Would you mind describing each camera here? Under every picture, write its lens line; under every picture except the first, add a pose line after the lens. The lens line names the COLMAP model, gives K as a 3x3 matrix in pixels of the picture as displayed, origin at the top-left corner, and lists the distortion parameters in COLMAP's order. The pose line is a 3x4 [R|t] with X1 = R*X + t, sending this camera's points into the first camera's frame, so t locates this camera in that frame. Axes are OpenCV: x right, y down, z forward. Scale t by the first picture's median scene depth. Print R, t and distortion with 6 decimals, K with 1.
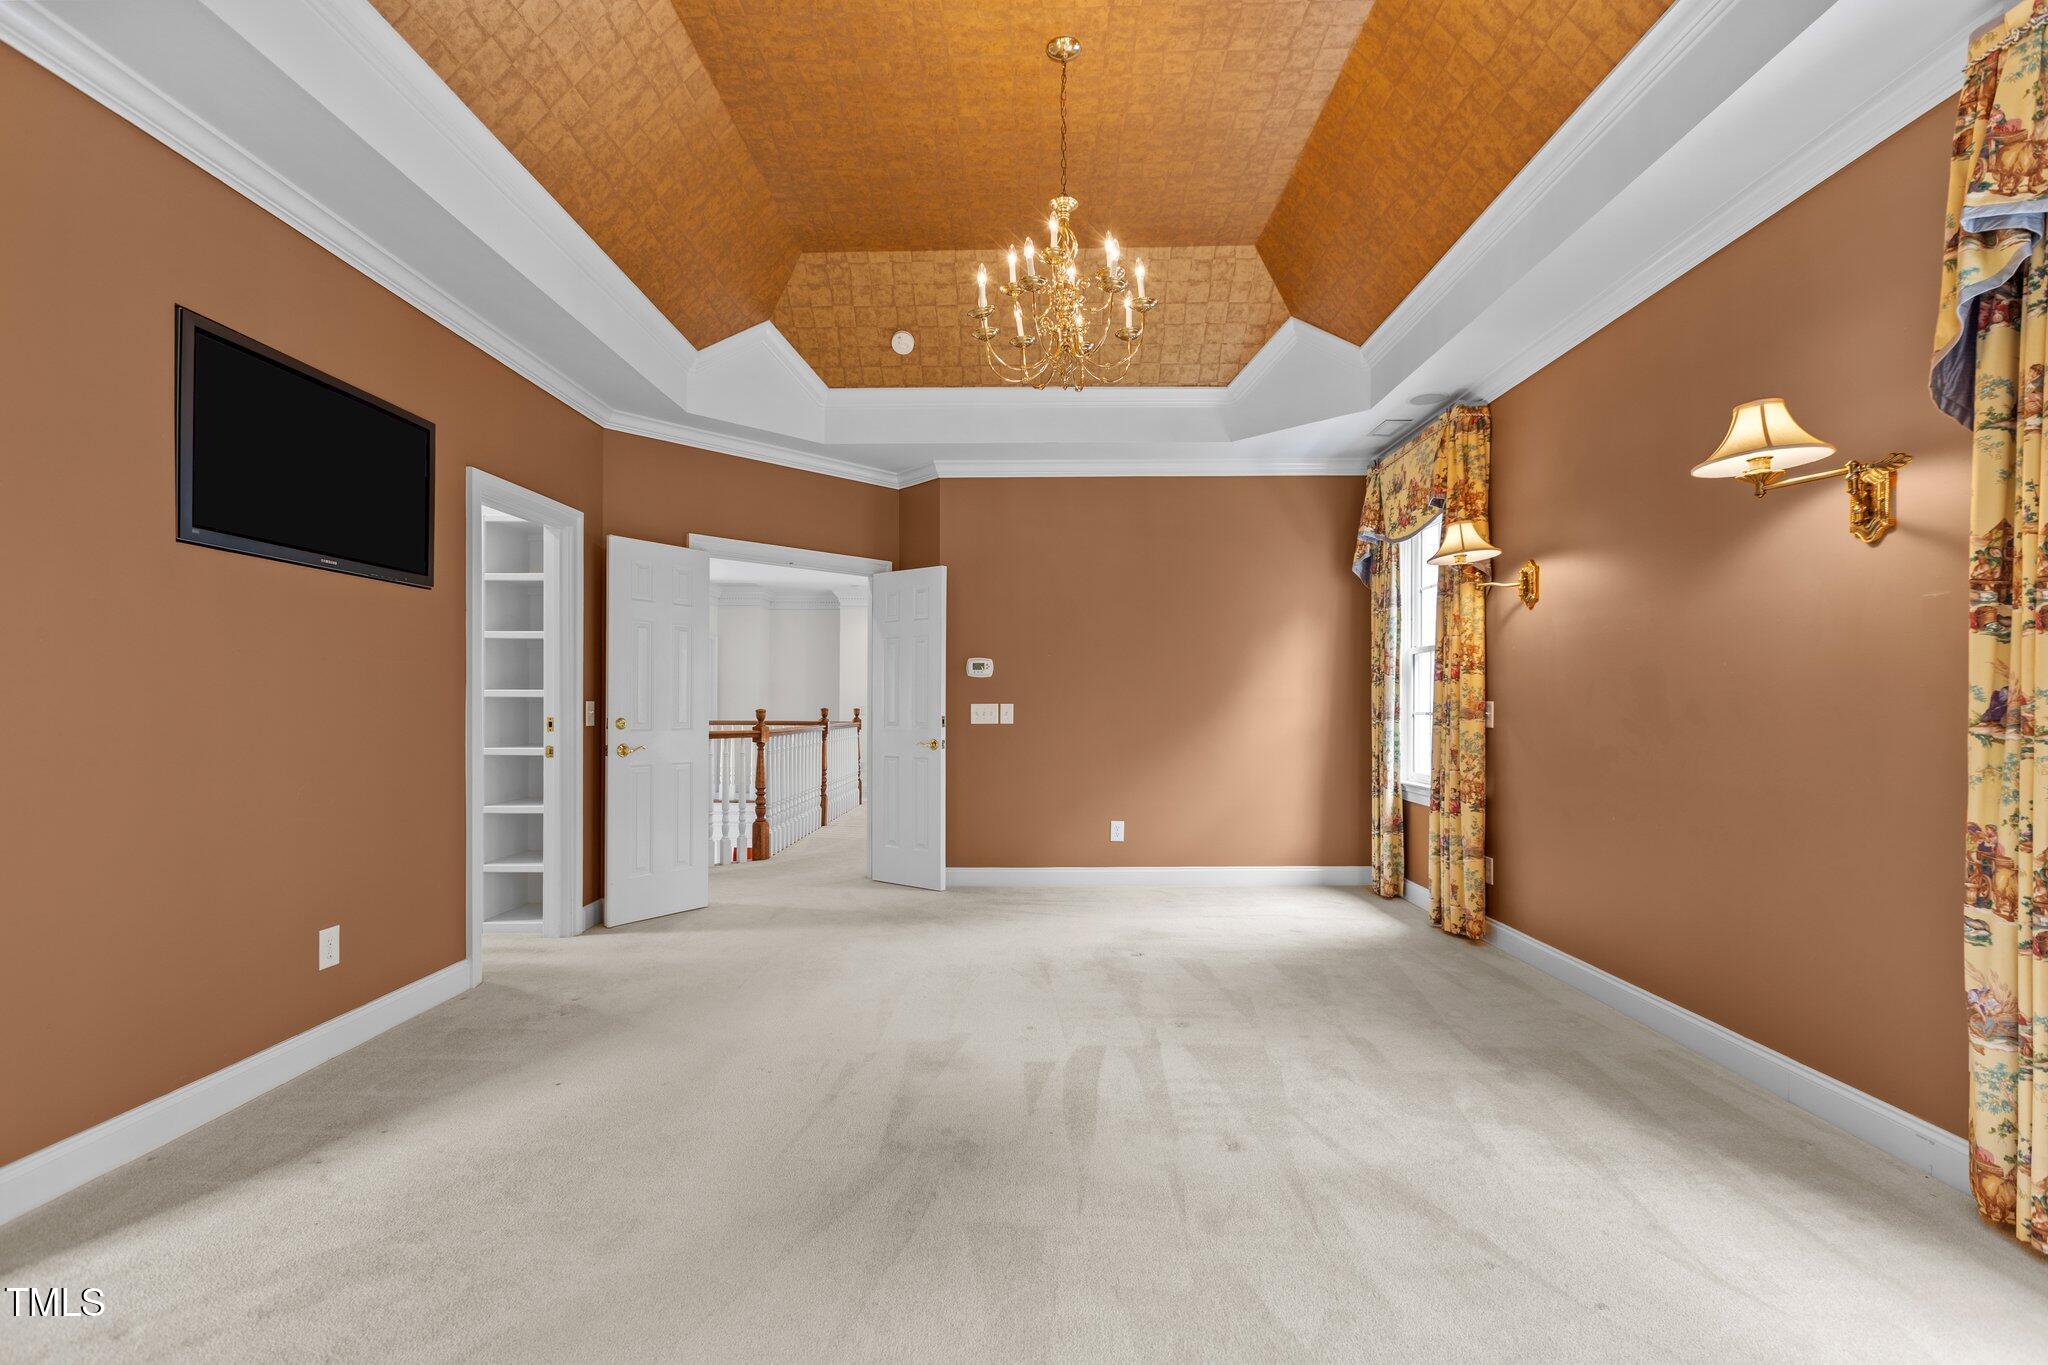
lens RADIAL K [[914.2, 0, 1022.1], [0, 914.2, 704.7], [0, 0, 1]] dist [-0.001180, 0.001216]
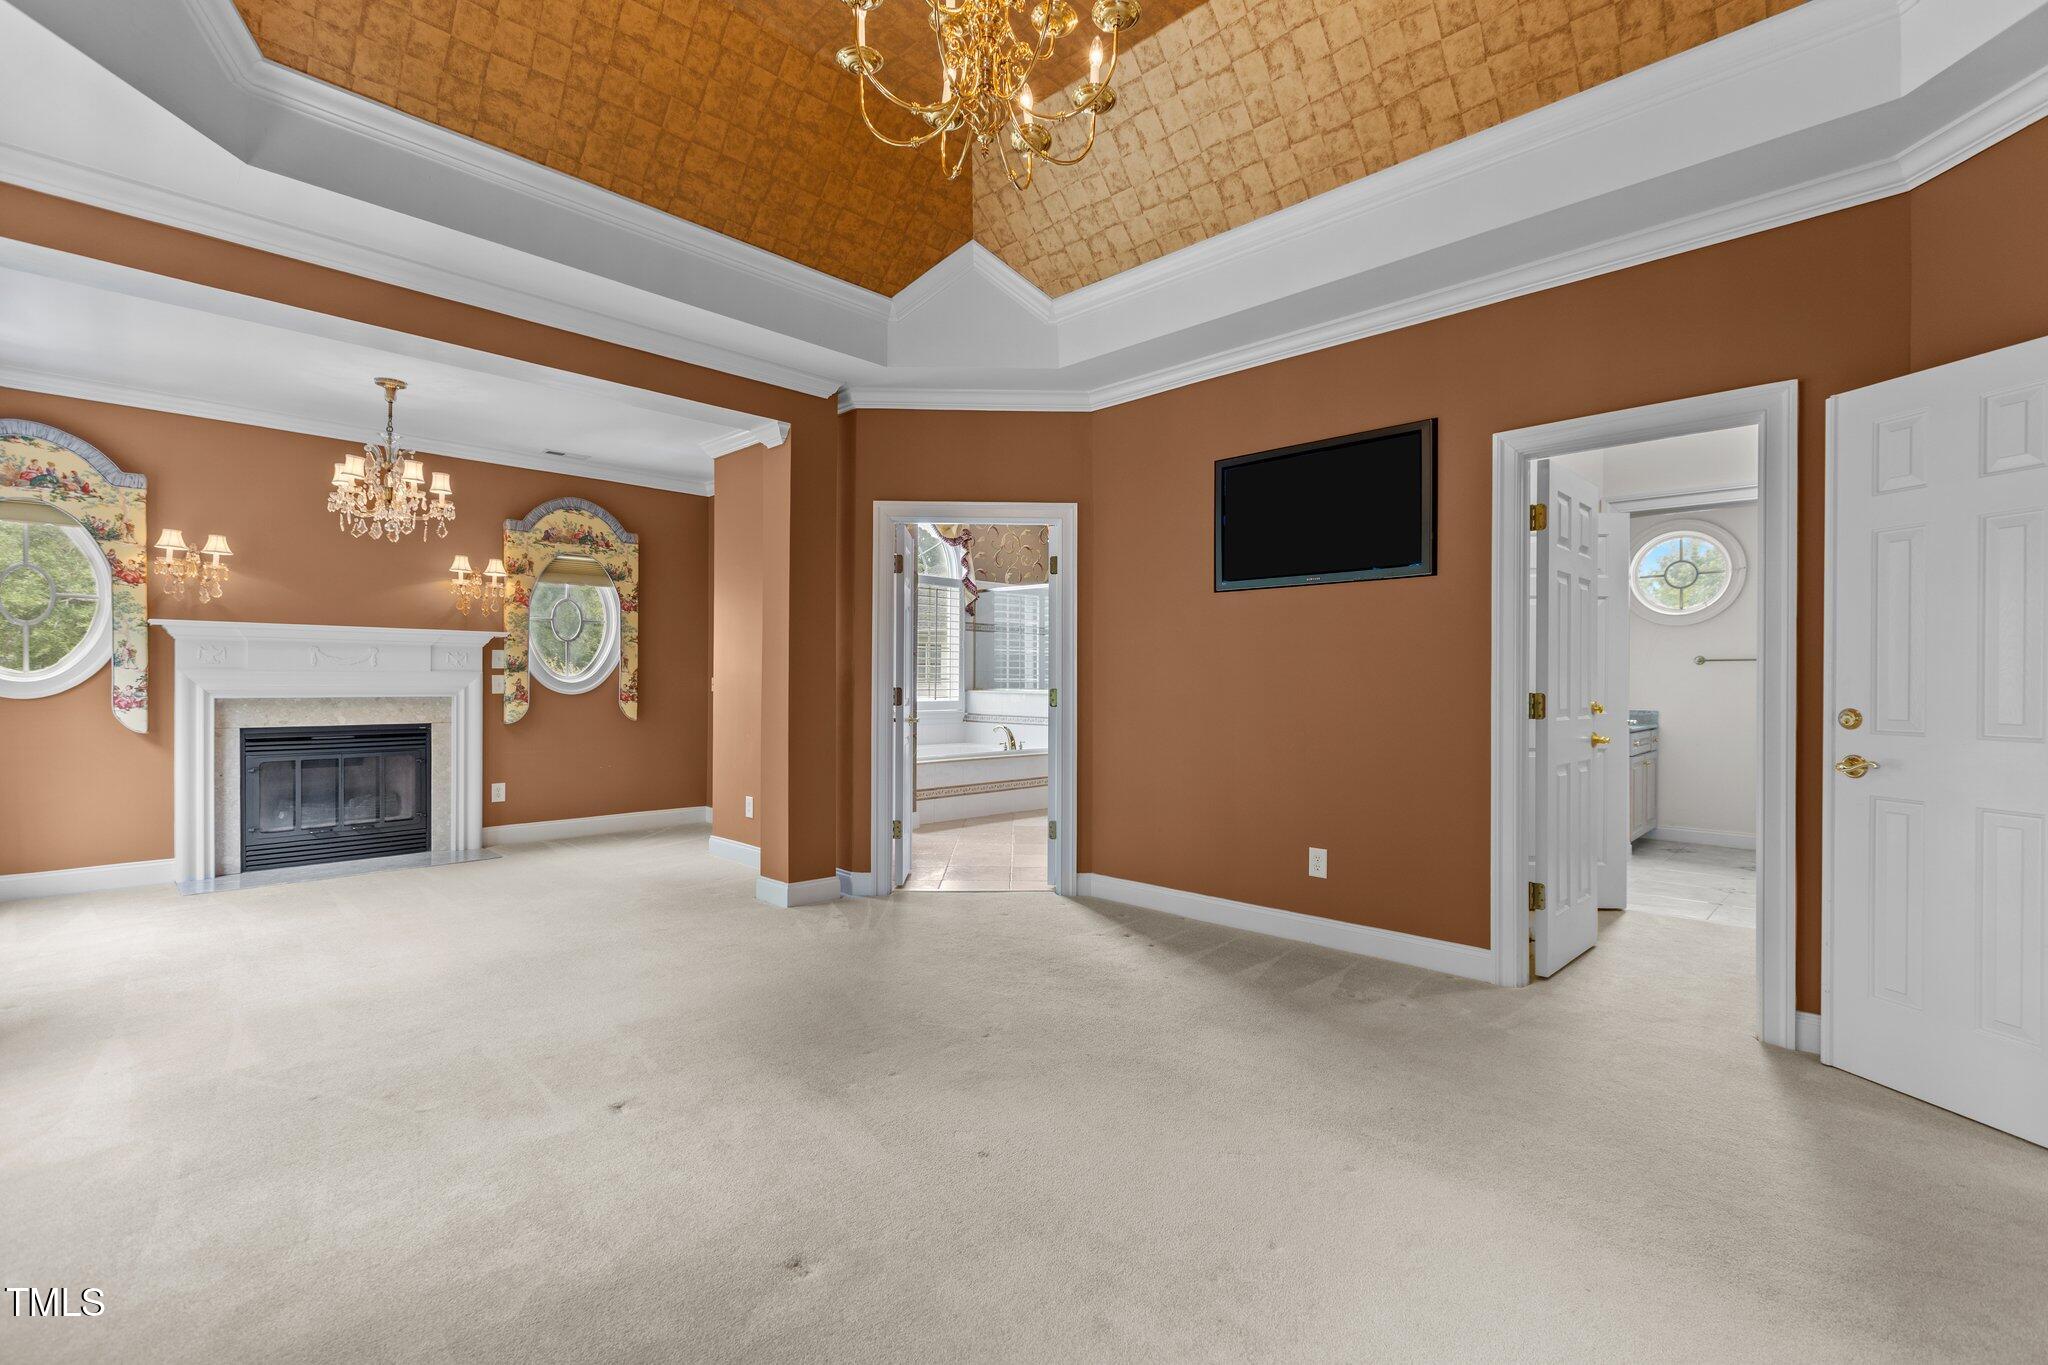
lens RADIAL K [[914.2, 0, 1021.3], [0, 914.2, 677.9], [0, 0, 1]] dist [-0.001180, 0.001216]
pose [[-0.691848, -0.007979, -0.721999, 0.513189], [-0.005540, 0.999968, -0.005742, 0.002340], [0.722022, 0.000027, -0.691870, 1.583931]]
